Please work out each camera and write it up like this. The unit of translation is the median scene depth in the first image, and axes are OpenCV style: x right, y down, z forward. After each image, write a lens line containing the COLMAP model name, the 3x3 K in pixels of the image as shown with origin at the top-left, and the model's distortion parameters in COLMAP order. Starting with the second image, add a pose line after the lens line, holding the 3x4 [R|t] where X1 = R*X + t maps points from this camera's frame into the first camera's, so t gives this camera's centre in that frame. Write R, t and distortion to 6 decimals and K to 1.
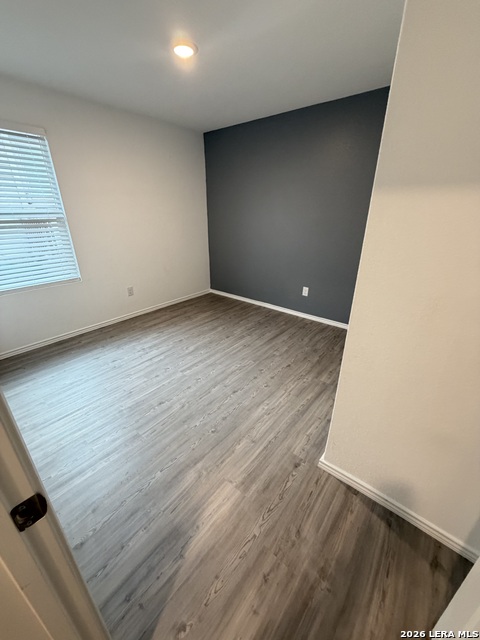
lens RADIAL K [[255.5, 0, 239.1], [0, 255.5, 318.8], [0, 0, 1]] dist [-0.000168, 0.000039]
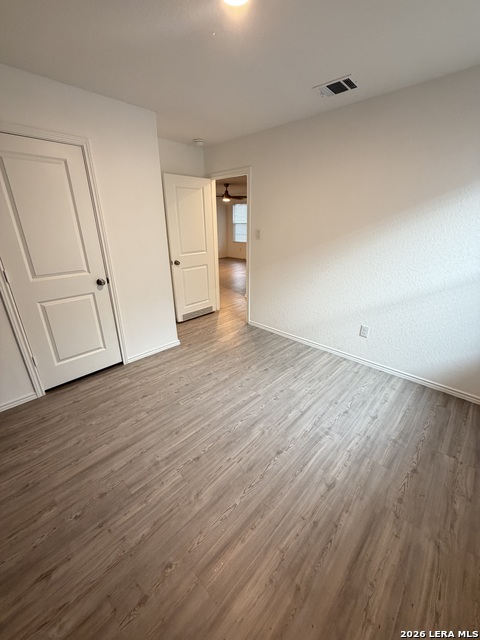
lens RADIAL K [[255.5, 0, 239.1], [0, 255.5, 318.8], [0, 0, 1]] dist [-0.000168, 0.000039]
pose [[-0.997207, -0.021567, 0.071500, -0.190631], [0.034398, 0.717150, 0.696069, -0.598761], [-0.066288, 0.696585, -0.714406, 1.334090]]
